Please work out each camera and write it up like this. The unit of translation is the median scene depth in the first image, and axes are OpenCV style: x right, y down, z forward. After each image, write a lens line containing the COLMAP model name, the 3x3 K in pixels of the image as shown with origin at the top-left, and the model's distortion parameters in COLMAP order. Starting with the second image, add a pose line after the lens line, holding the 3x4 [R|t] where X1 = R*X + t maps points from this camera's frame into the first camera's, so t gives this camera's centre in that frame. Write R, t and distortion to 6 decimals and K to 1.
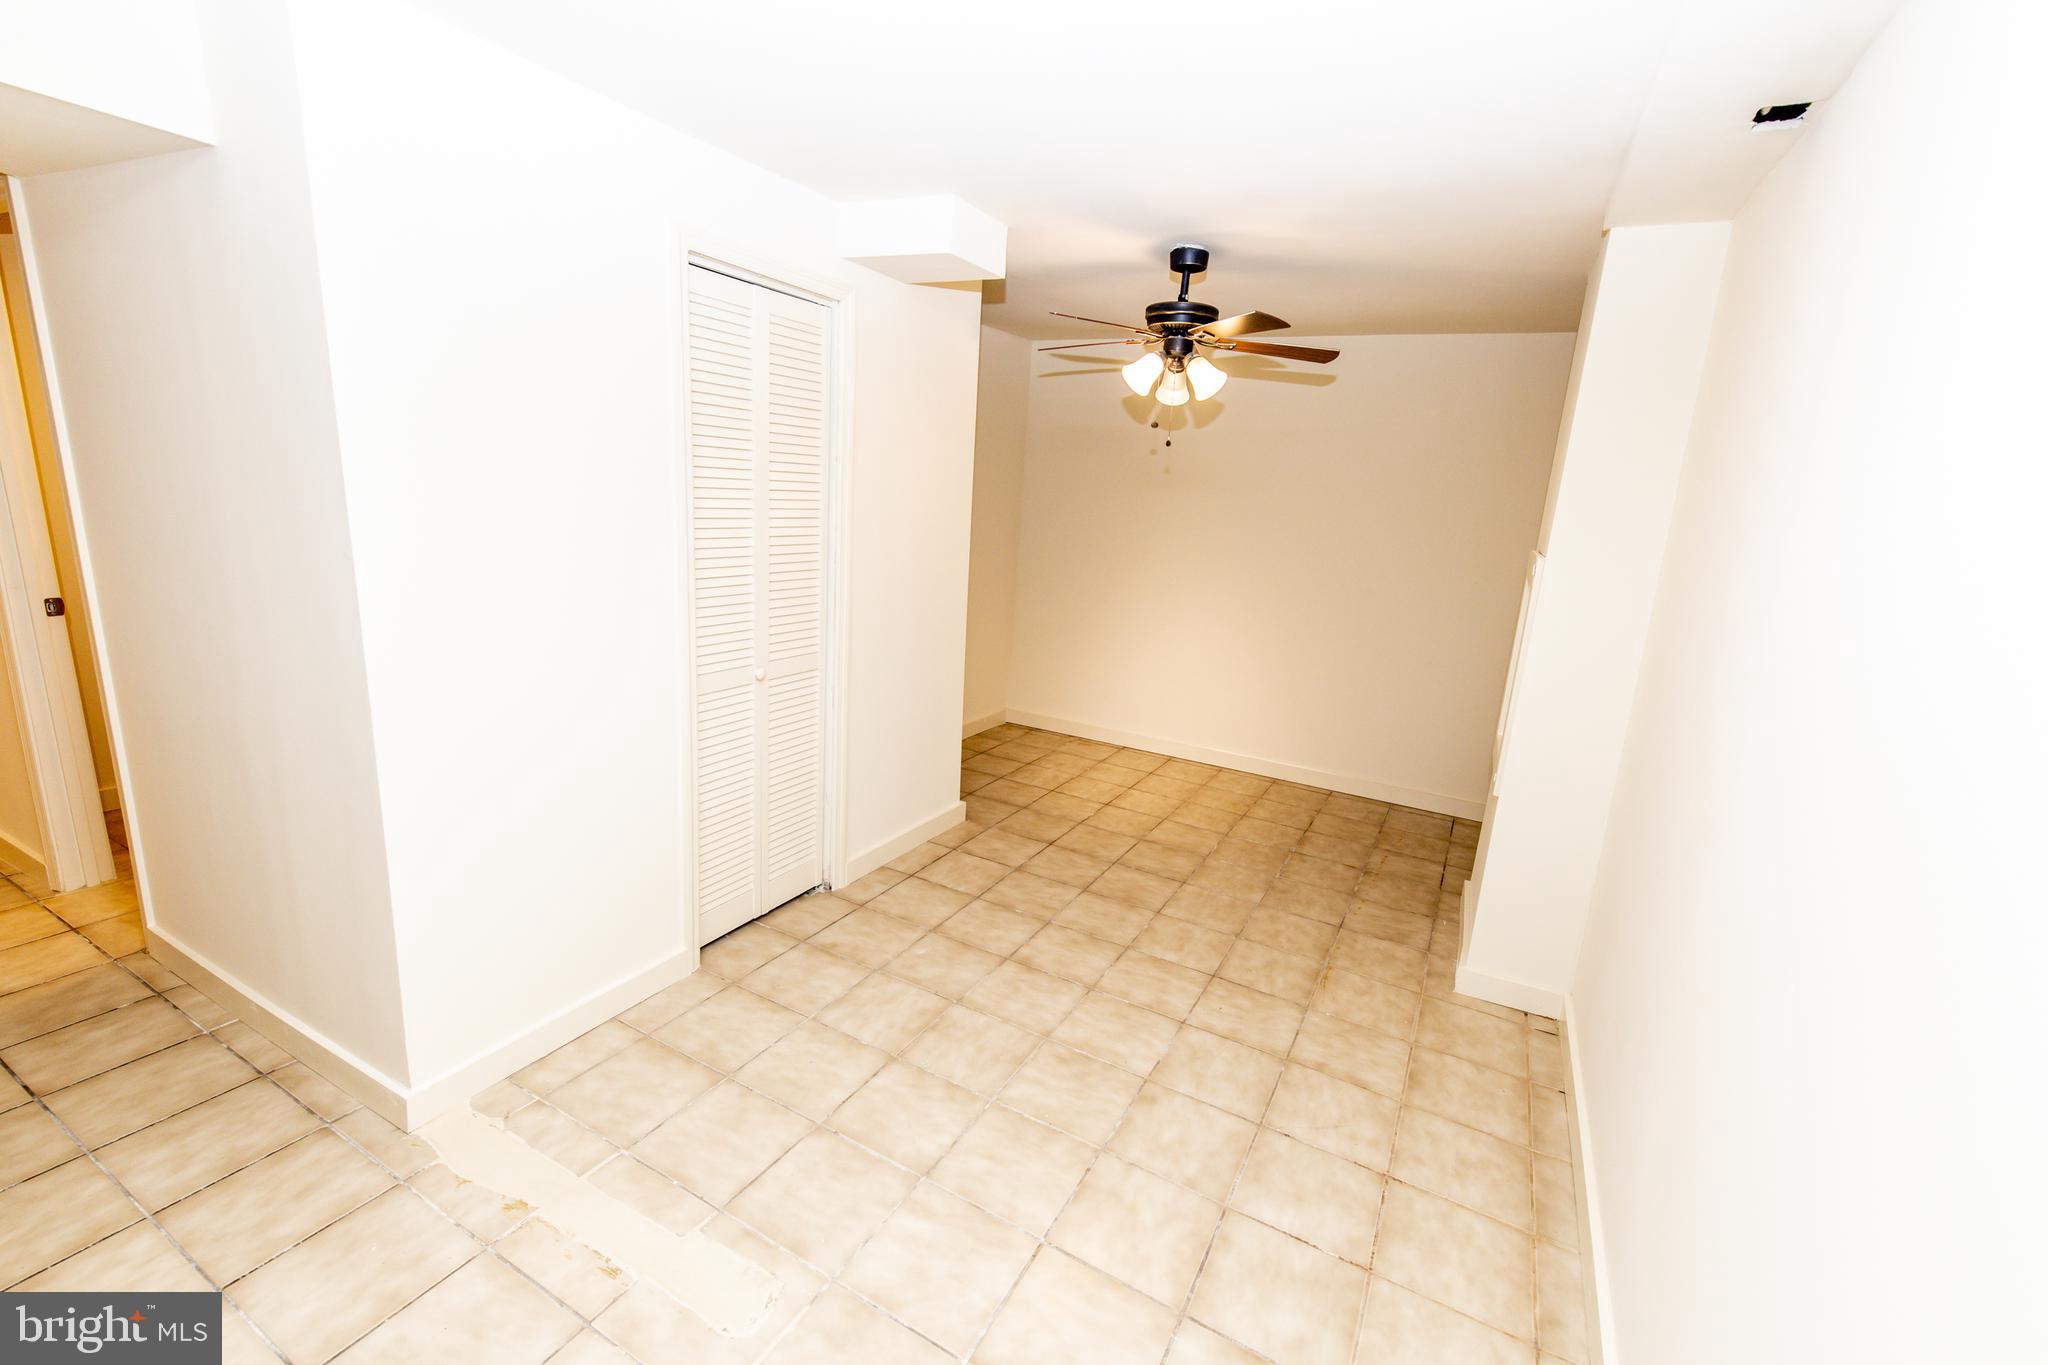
lens RADIAL K [[879.2, 0, 1026.3], [0, 879.2, 684.6], [0, 0, 1]] dist [-0.001788, -0.000896]
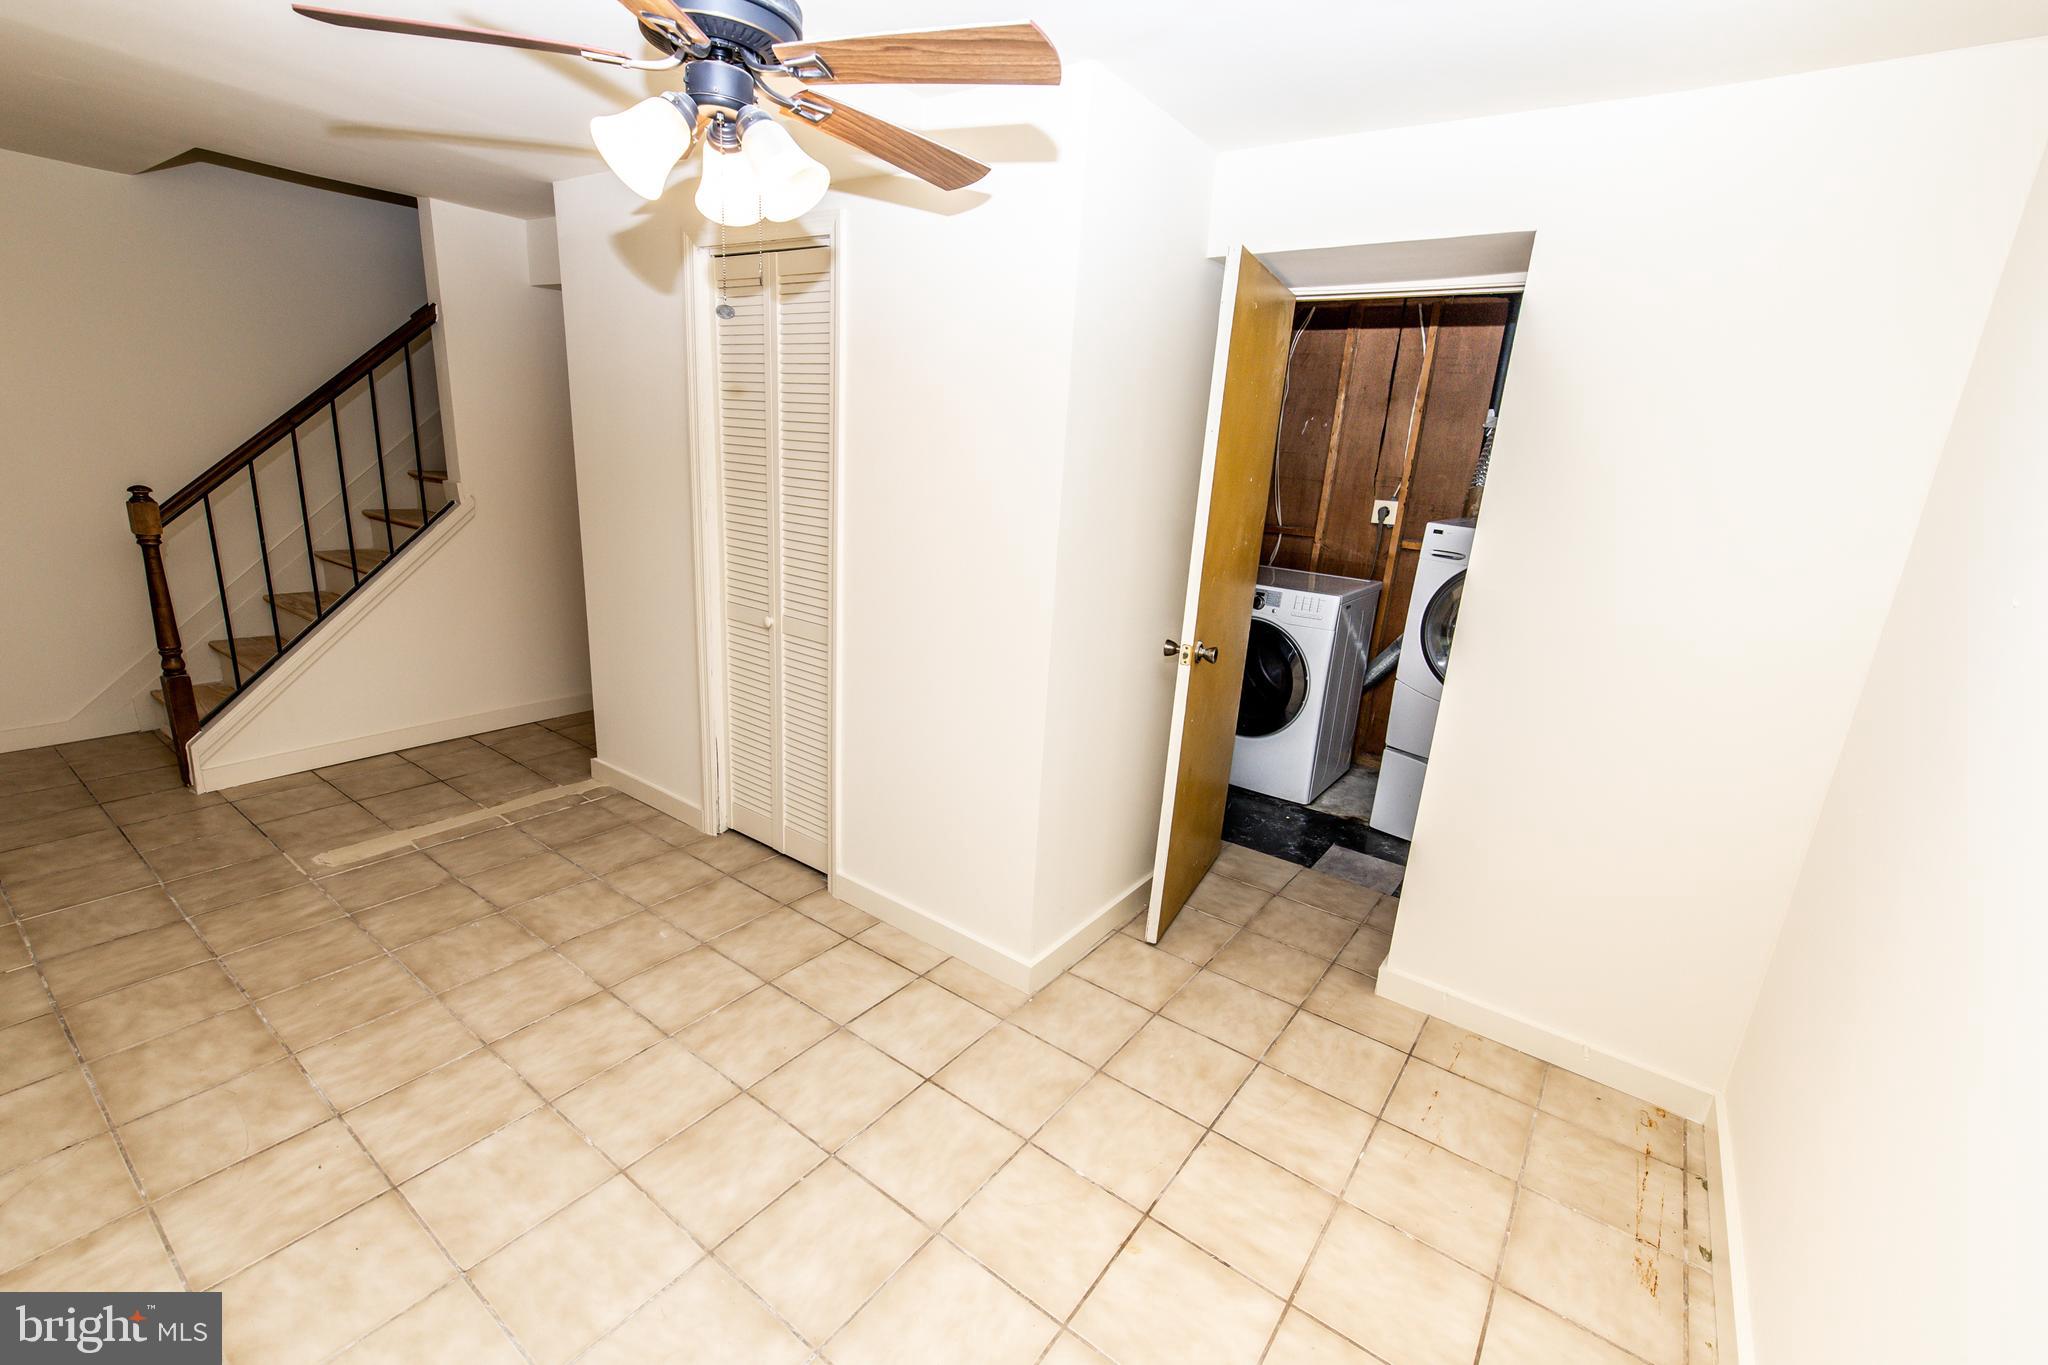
lens RADIAL K [[879.2, 0, 1022.6], [0, 879.2, 679.8], [0, 0, 1]] dist [-0.001788, -0.000896]
pose [[-0.129281, 0.182298, -0.974707, 0.599429], [-0.295626, 0.931171, 0.213366, -0.221872], [0.946516, 0.315733, -0.066491, 1.174786]]
